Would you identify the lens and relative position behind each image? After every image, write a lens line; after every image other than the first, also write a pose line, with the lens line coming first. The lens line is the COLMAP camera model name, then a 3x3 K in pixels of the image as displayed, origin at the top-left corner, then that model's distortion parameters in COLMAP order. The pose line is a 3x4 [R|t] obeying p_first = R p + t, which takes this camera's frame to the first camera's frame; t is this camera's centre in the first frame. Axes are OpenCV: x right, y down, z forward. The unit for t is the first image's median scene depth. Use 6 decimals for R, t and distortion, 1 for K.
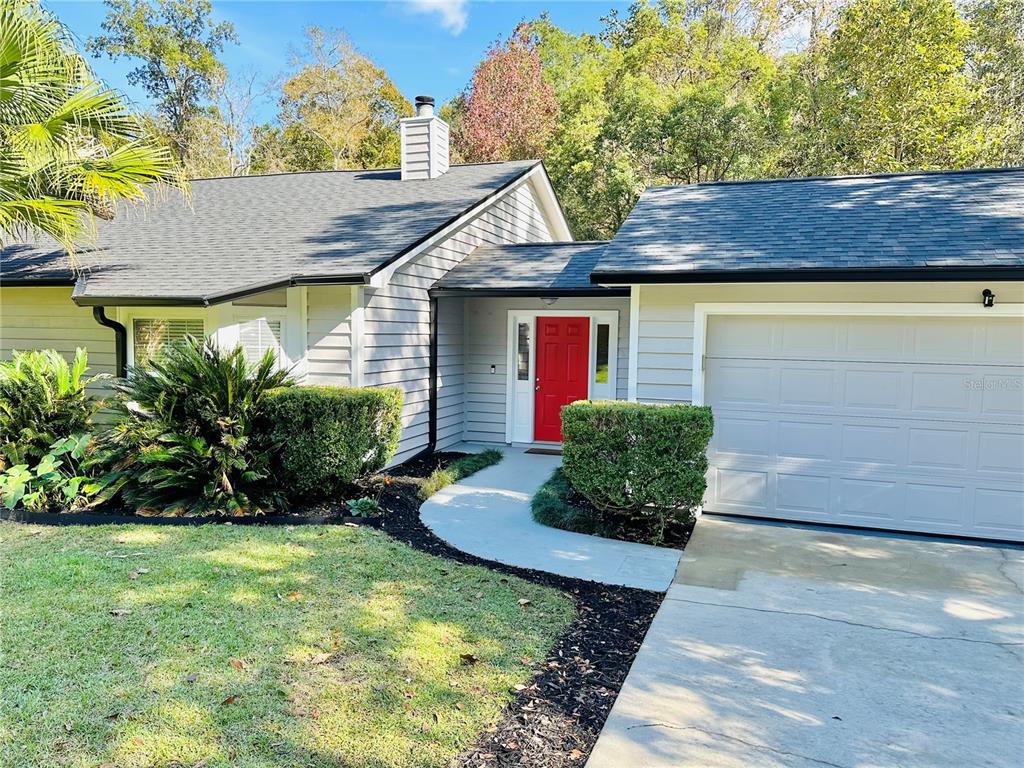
lens RADIAL K [[710.0, 0, 514.4], [0, 710.0, 393.6], [0, 0, 1]] dist [0.005201, -0.008730]
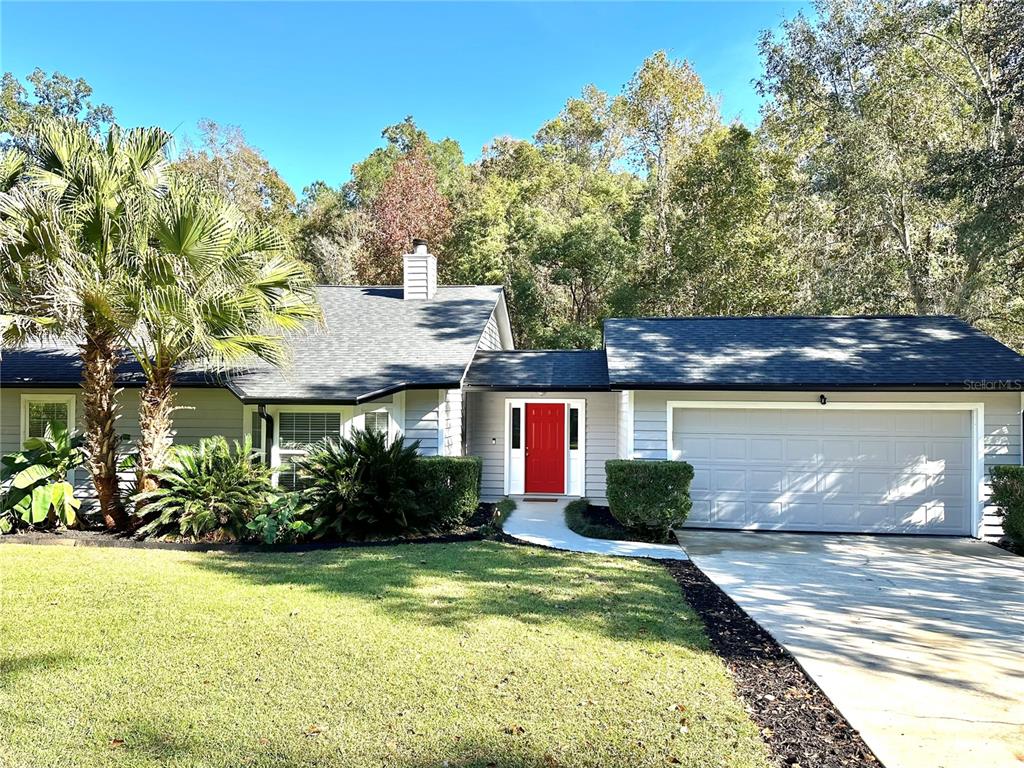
lens RADIAL K [[710.0, 0, 506.3], [0, 710.0, 377.7], [0, 0, 1]] dist [0.005201, -0.008730]
pose [[0.971447, -0.001412, 0.237252, -0.350125], [0.028034, 0.993660, -0.108875, -0.006179], [-0.235594, 0.112418, 0.965328, -0.368893]]
